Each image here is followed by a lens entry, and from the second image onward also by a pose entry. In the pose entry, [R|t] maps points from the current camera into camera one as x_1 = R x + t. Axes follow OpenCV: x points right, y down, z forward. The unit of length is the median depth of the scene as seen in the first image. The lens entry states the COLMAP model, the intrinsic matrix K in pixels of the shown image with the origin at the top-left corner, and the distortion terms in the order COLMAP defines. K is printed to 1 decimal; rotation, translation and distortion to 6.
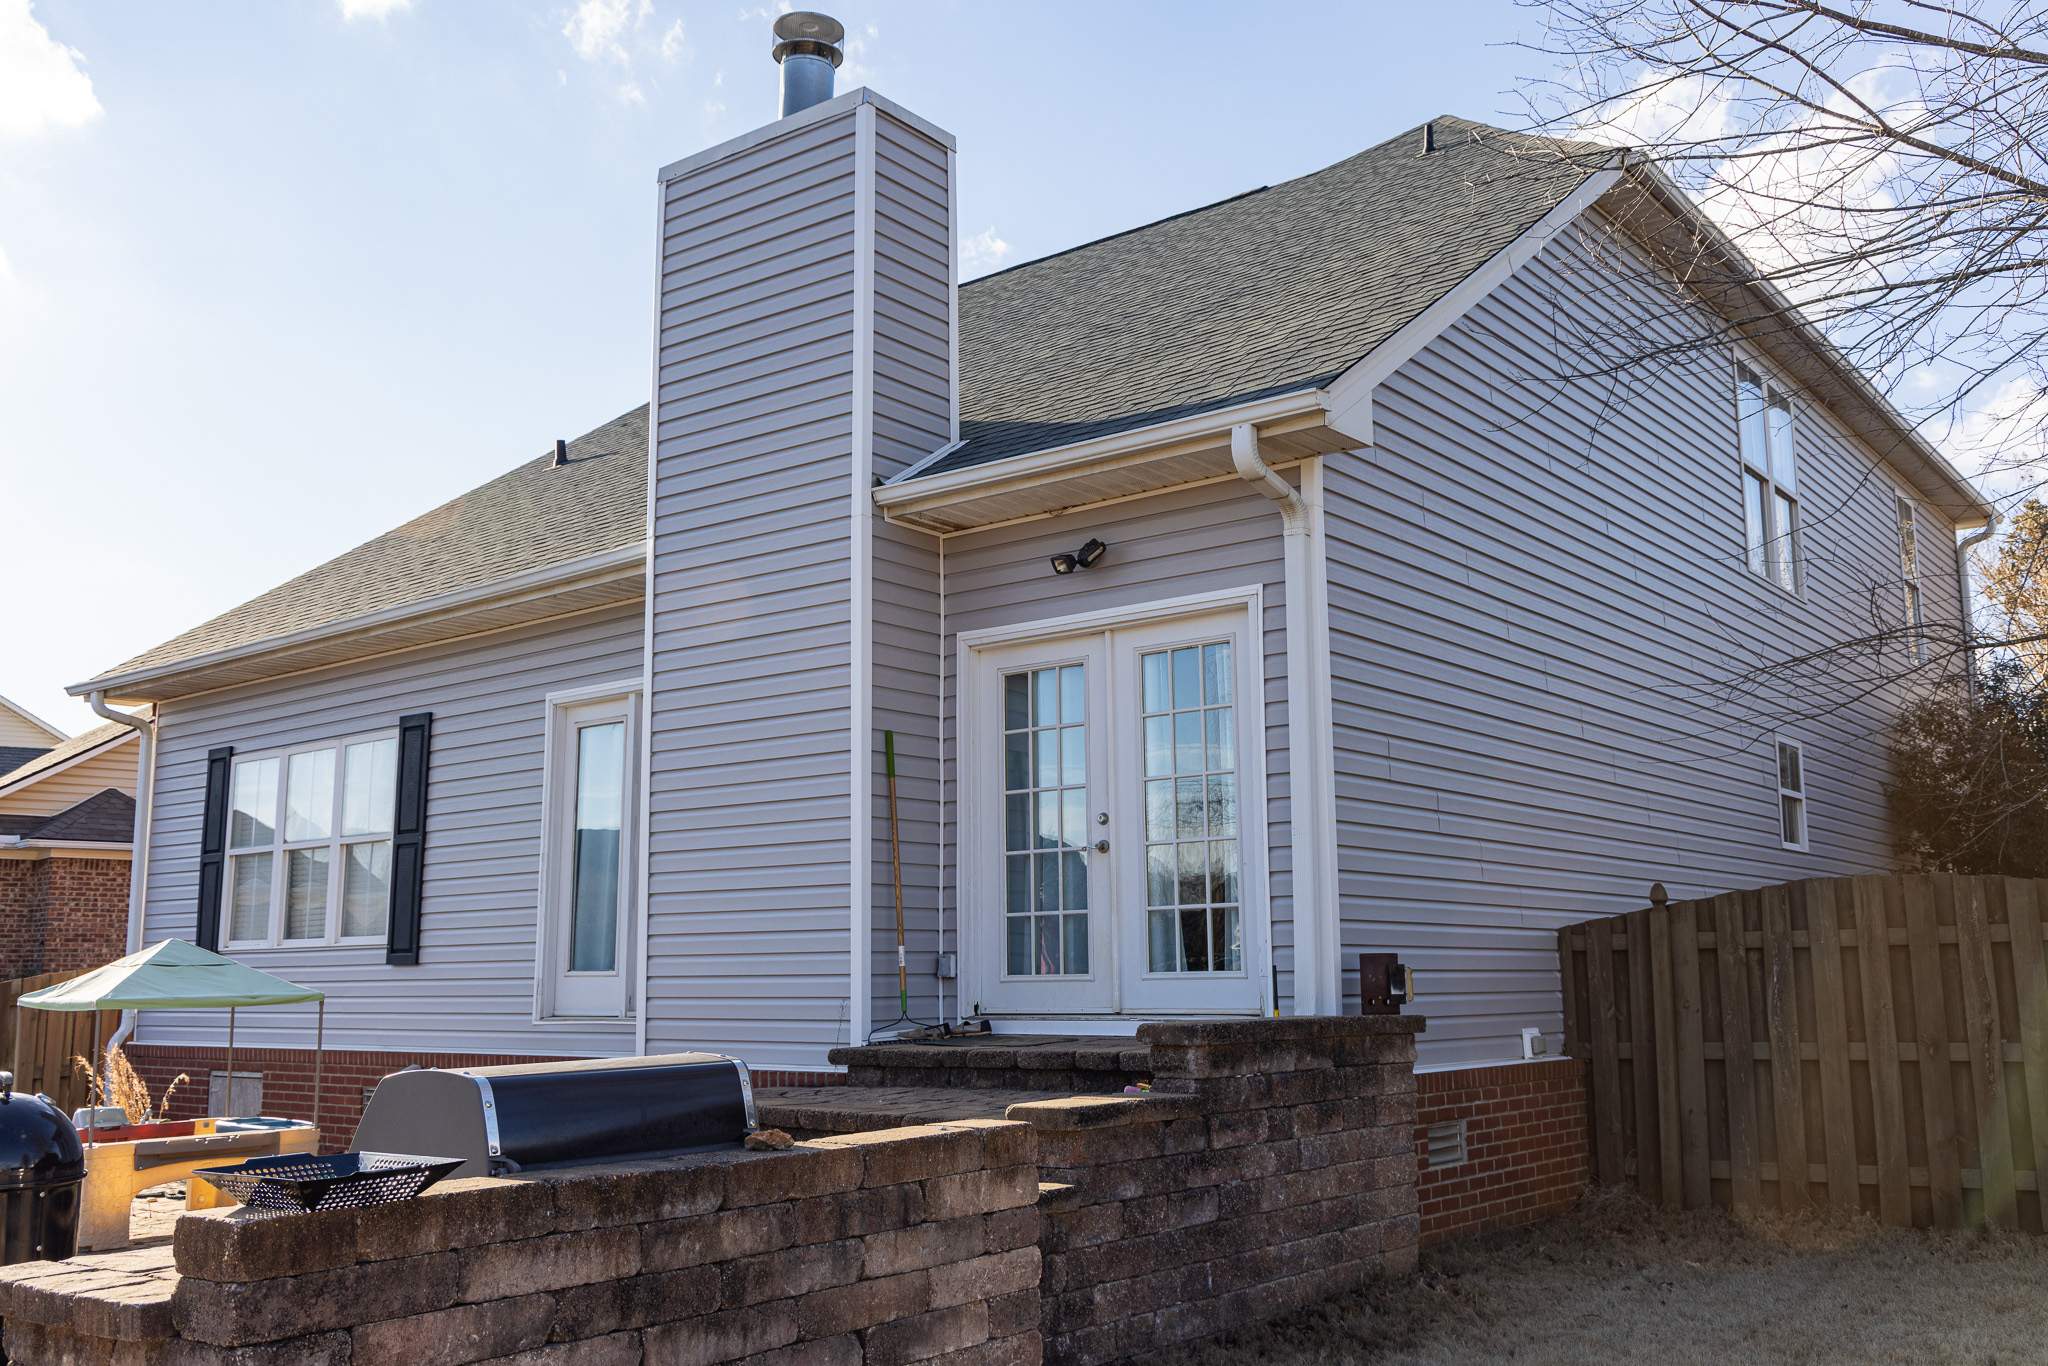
lens RADIAL K [[1896.0, 0, 1021.0], [0, 1896.0, 680.5], [0, 0, 1]] dist [-0.001586, 0.000000]
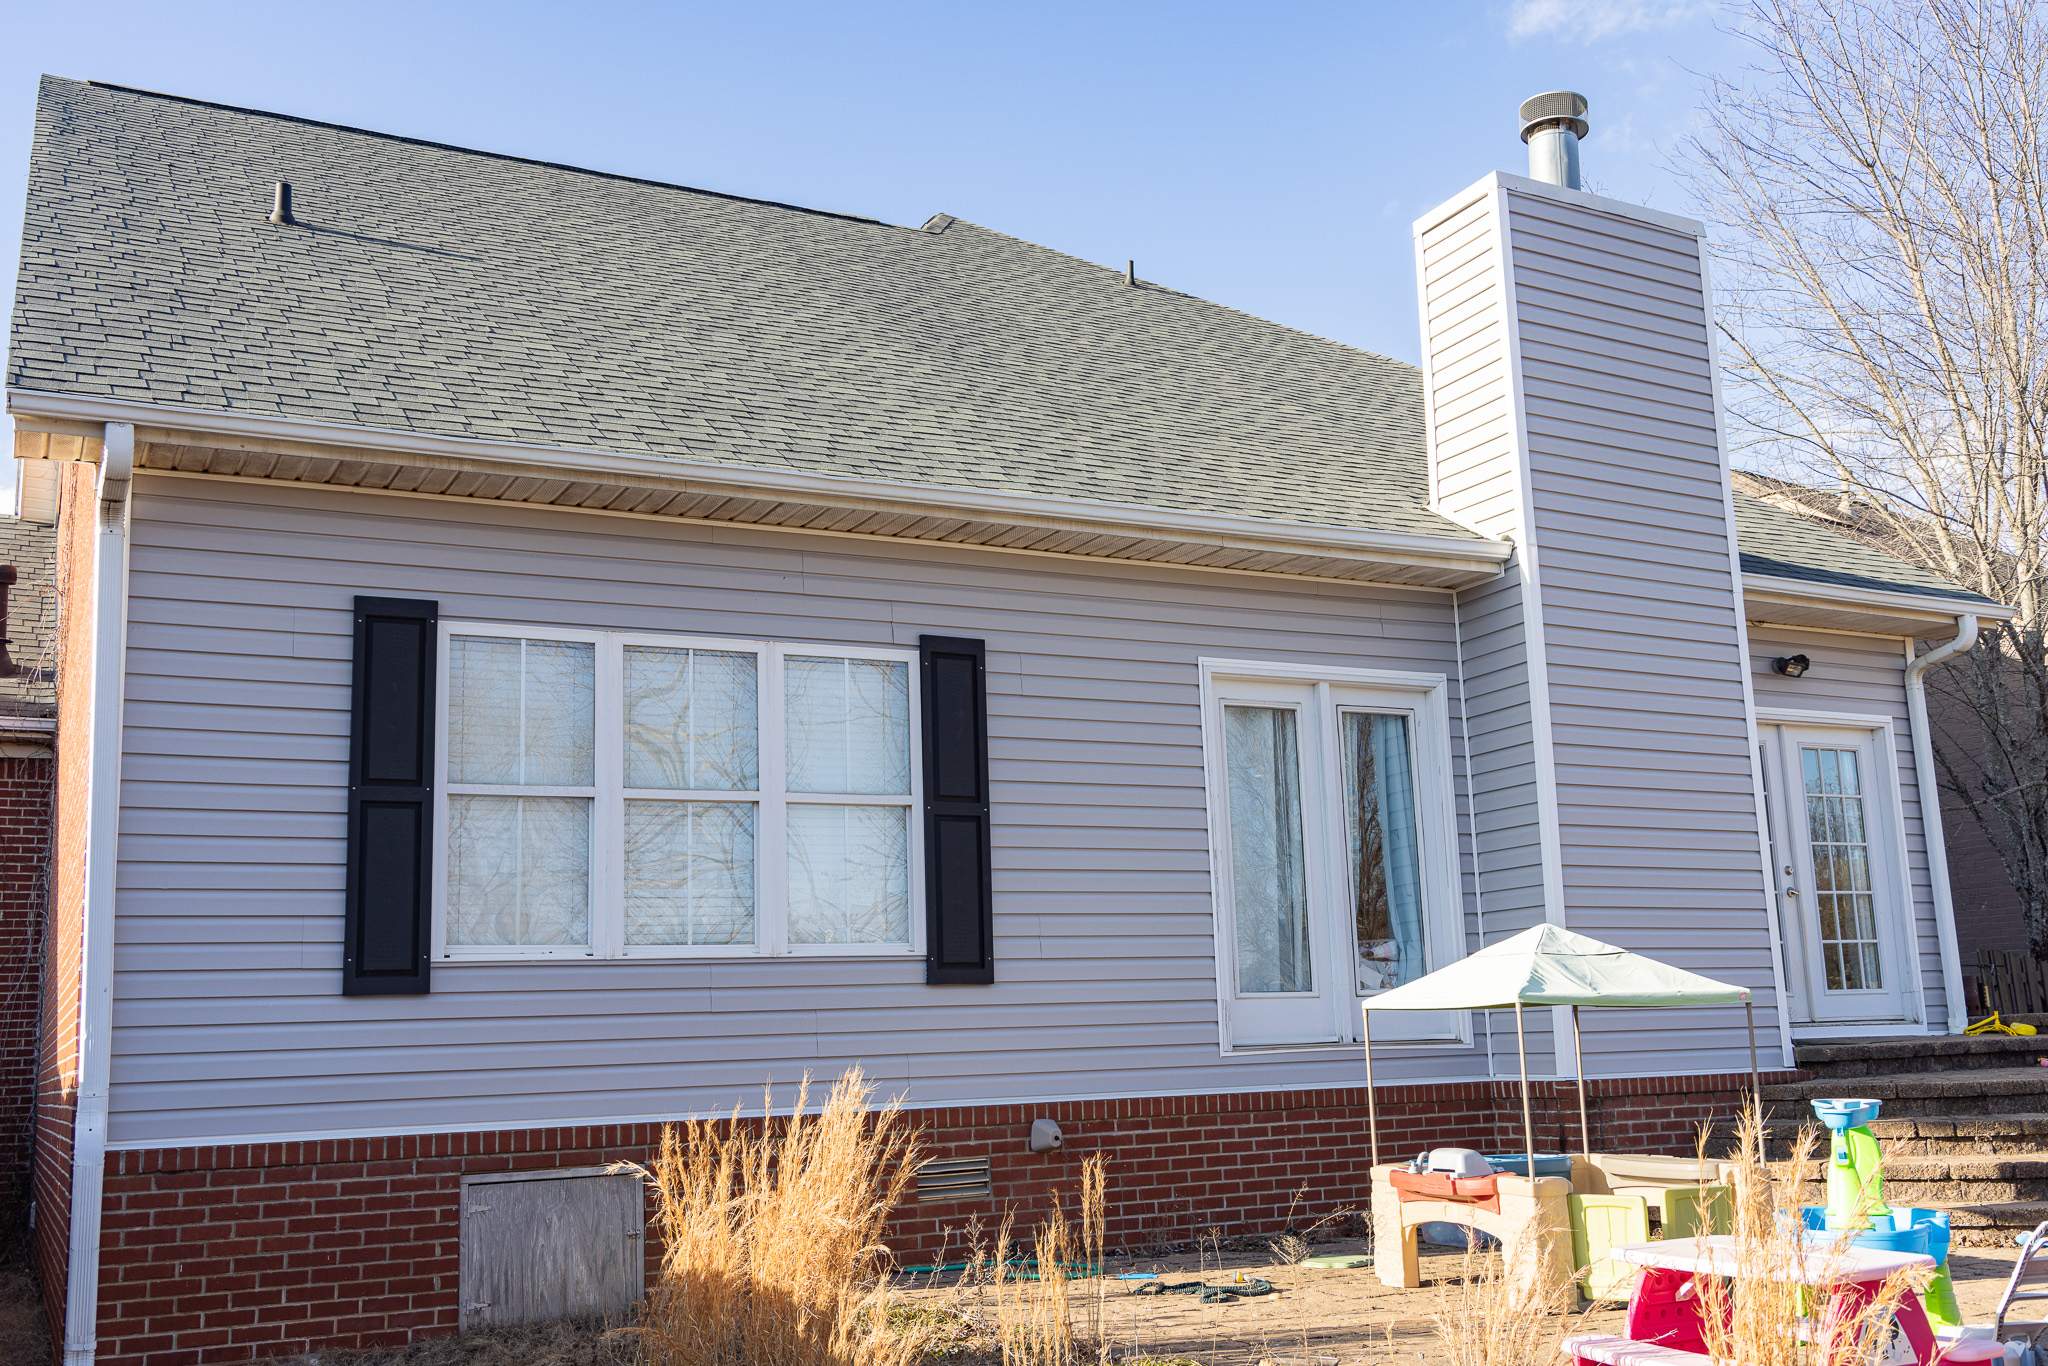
lens RADIAL K [[2051.5, 0, 1021.7], [0, 2051.5, 680.4], [0, 0, 1]] dist [0.027087, 0.000000]
pose [[0.365452, 0.161014, 0.916798, -1.080312], [-0.116238, 0.985110, -0.126676, 0.137118], [-0.923544, -0.060273, 0.378727, 0.716920]]
